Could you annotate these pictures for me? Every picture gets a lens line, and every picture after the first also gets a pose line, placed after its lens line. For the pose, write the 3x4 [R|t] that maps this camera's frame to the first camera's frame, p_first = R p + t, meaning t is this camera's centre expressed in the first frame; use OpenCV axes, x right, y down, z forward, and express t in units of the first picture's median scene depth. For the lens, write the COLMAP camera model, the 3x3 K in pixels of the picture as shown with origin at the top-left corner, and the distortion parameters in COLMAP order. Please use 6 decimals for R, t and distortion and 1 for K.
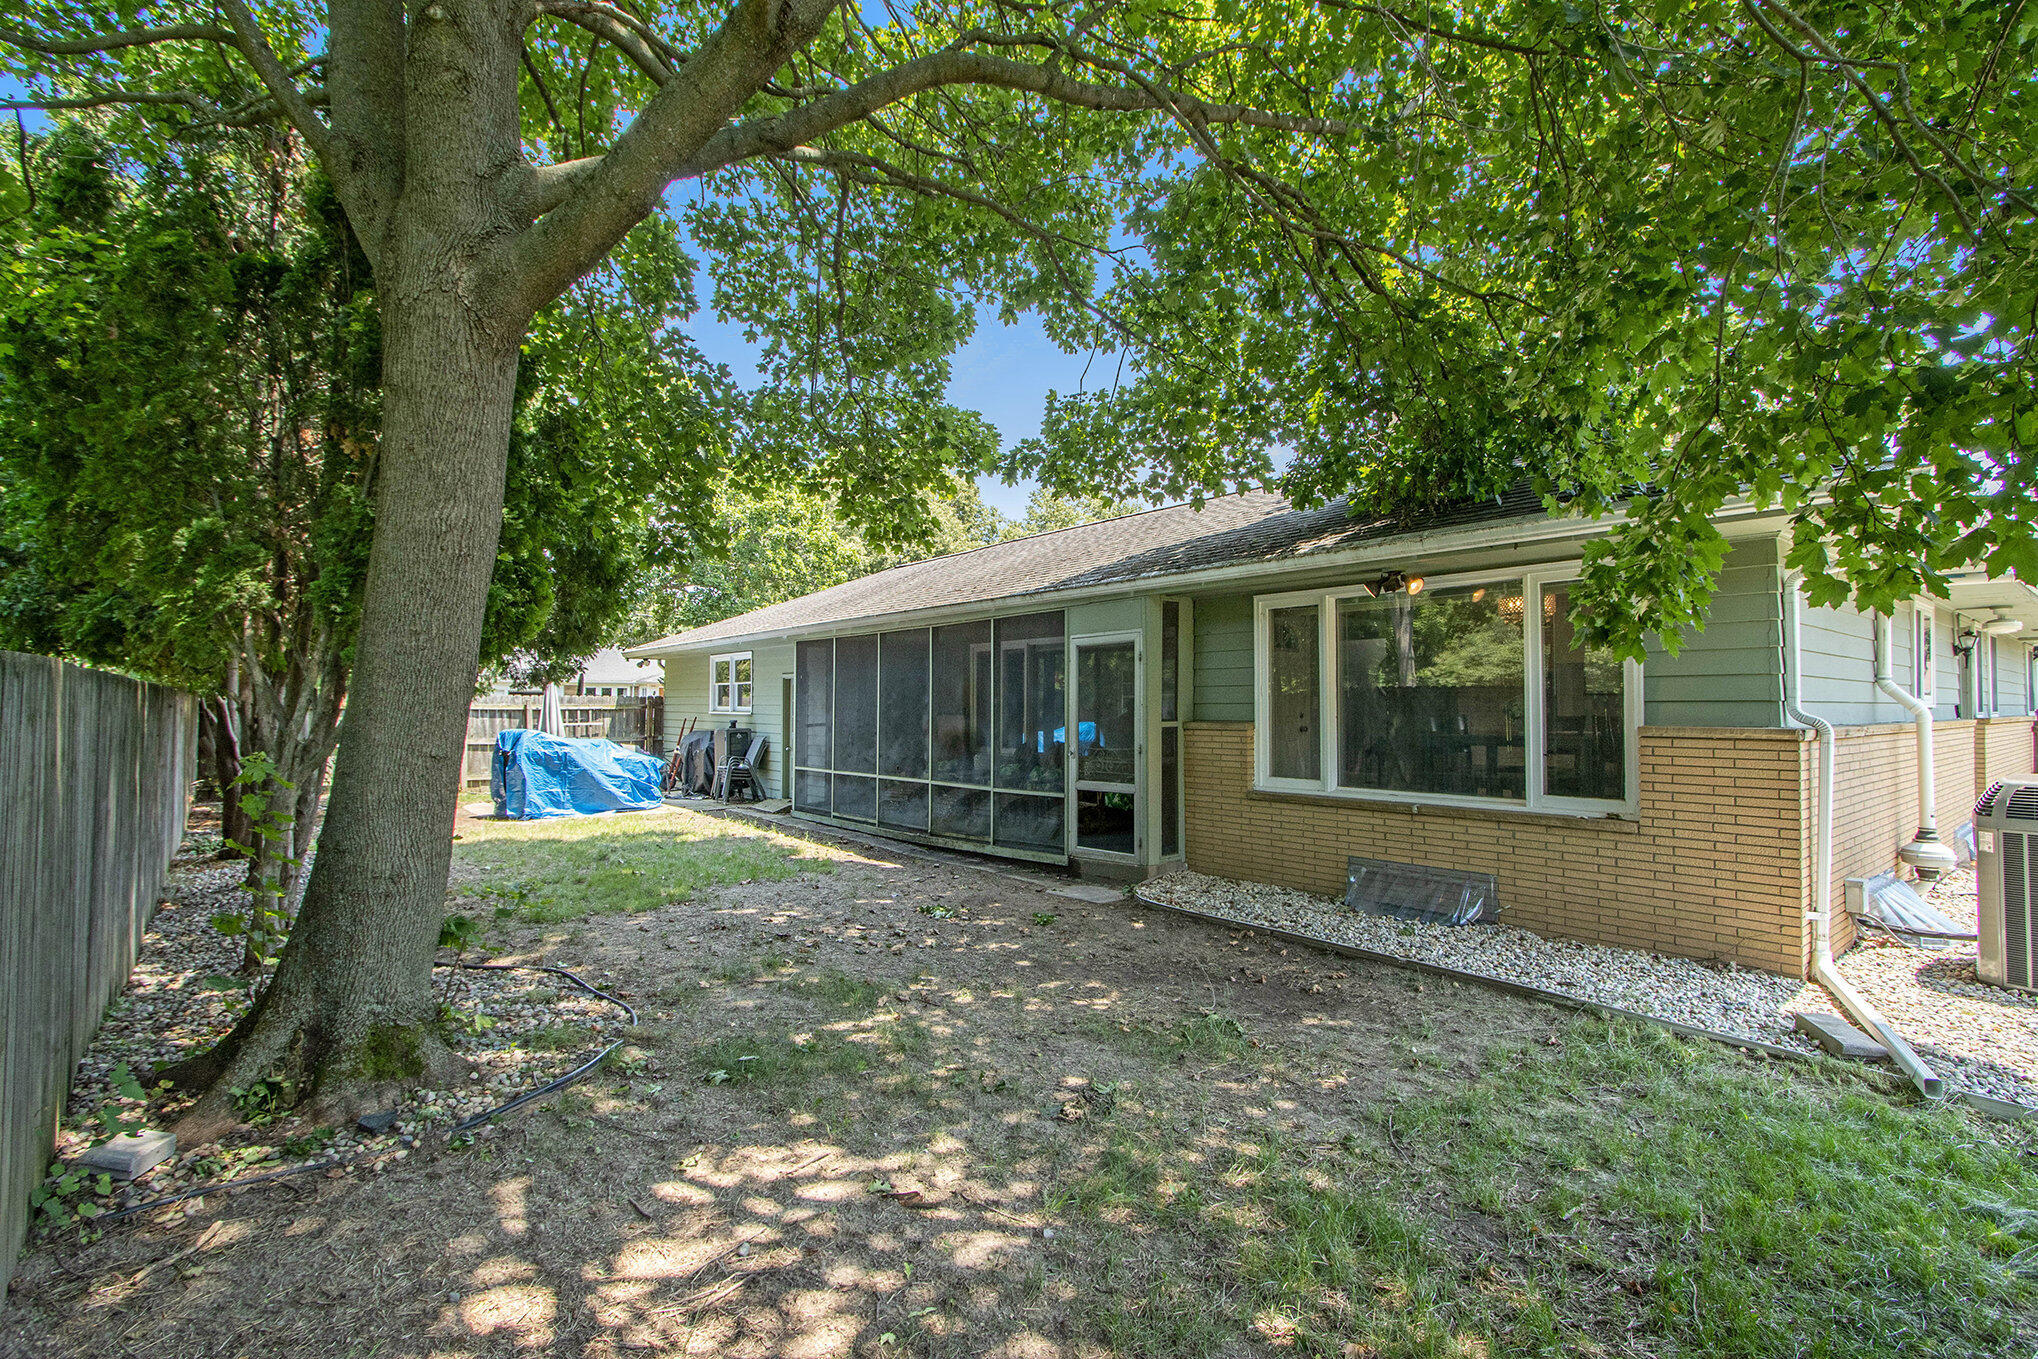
lens RADIAL K [[953.7, 0, 1015.0], [0, 953.7, 683.4], [0, 0, 1]] dist [-0.010545, 0.003408]
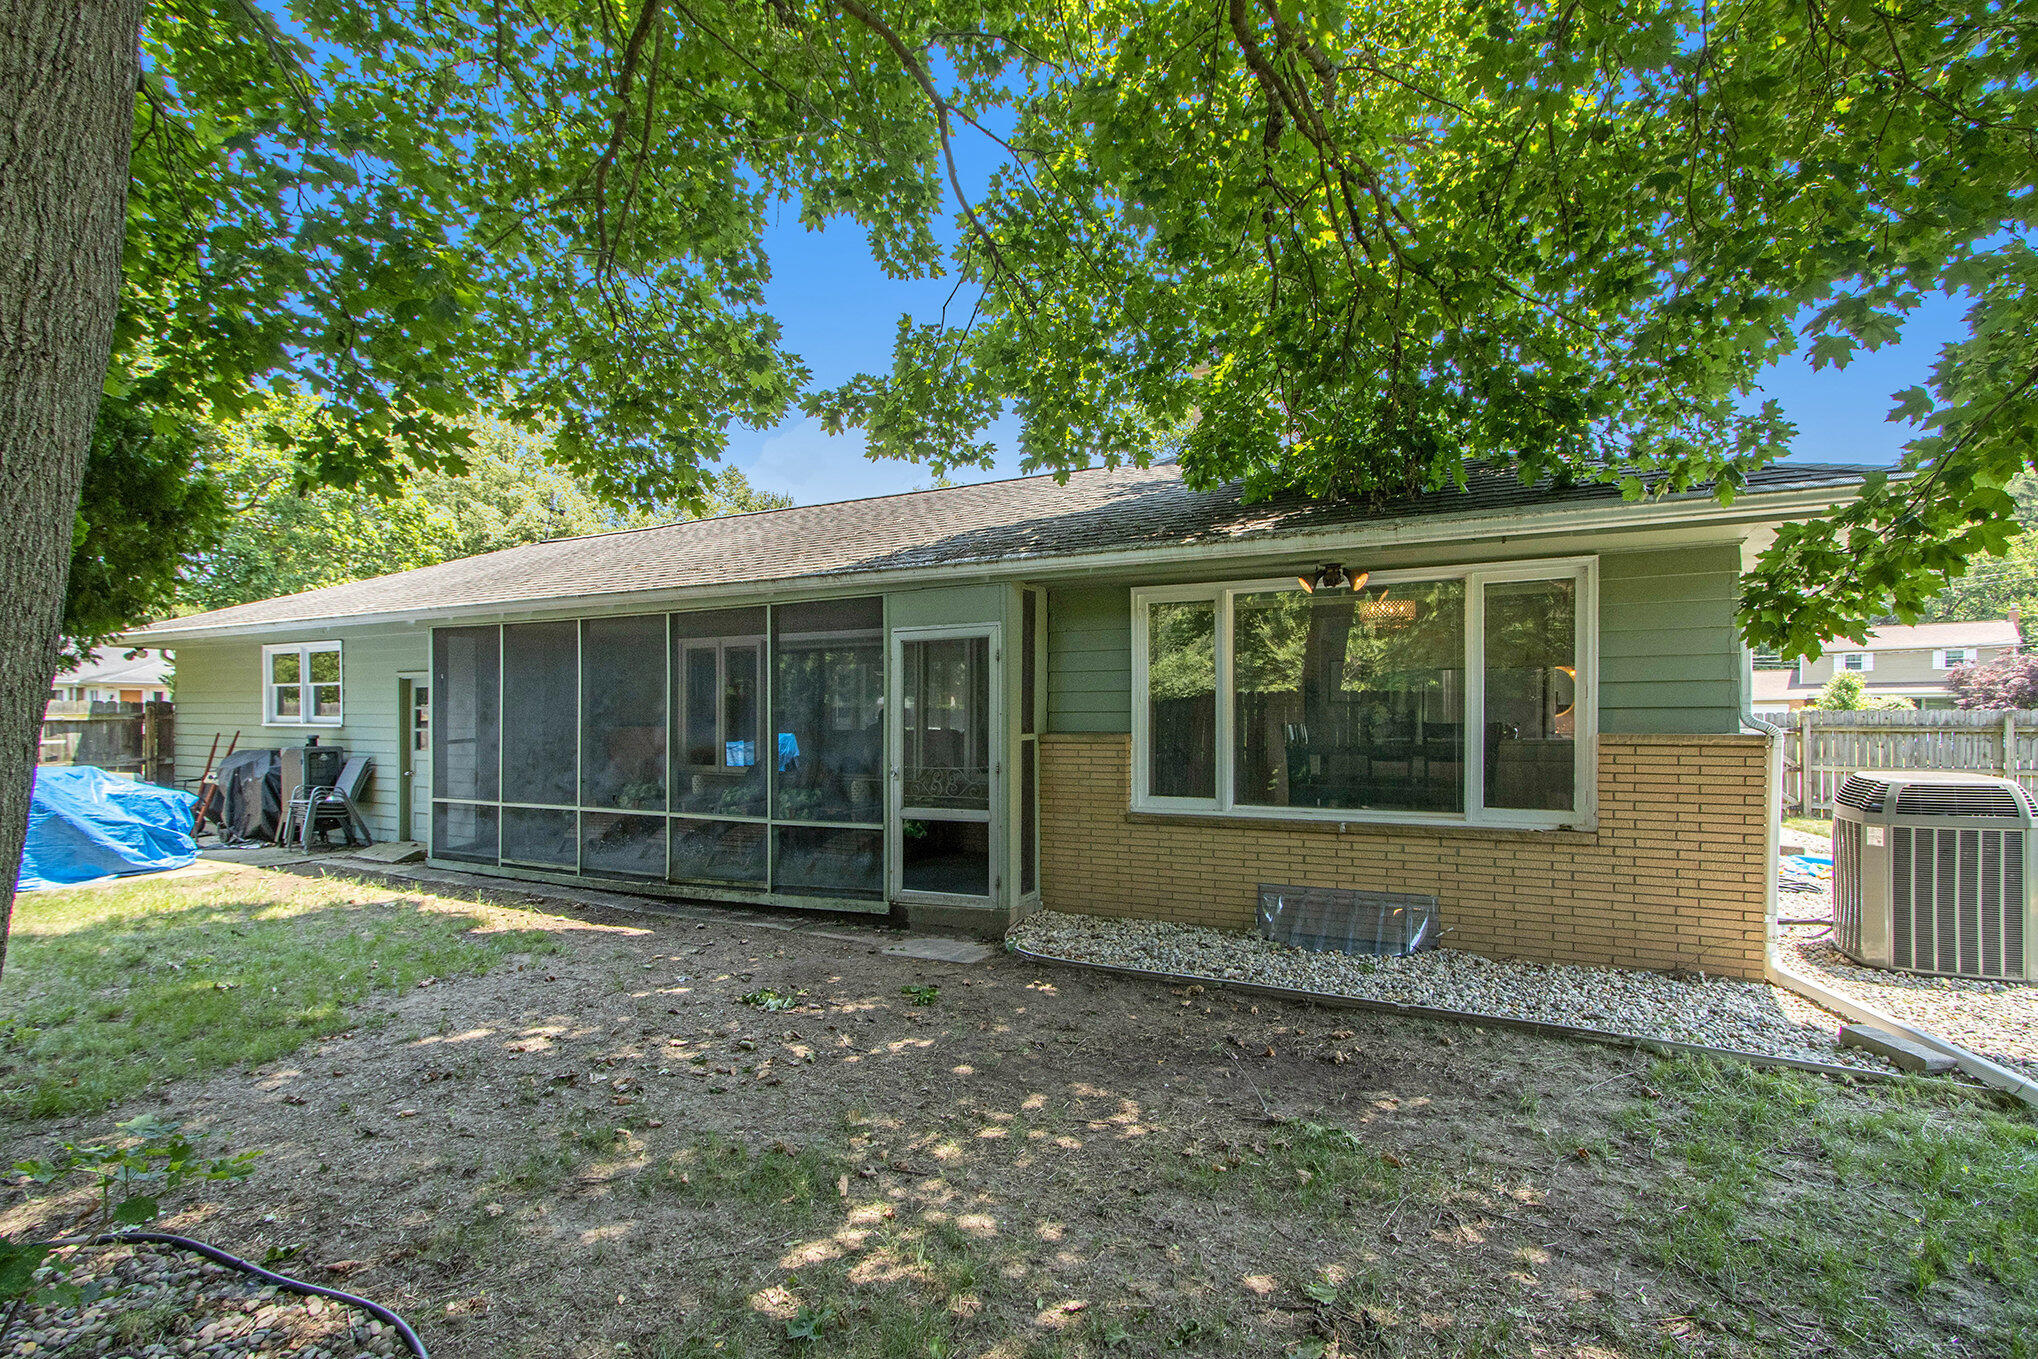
lens RADIAL K [[953.7, 0, 1024.1], [0, 953.7, 684.1], [0, 0, 1]] dist [-0.010545, 0.003408]
pose [[0.913183, 0.008994, 0.407452, -0.192322], [-0.006538, 0.999951, -0.007420, 0.003512], [-0.407498, 0.004112, 0.913197, 0.248585]]
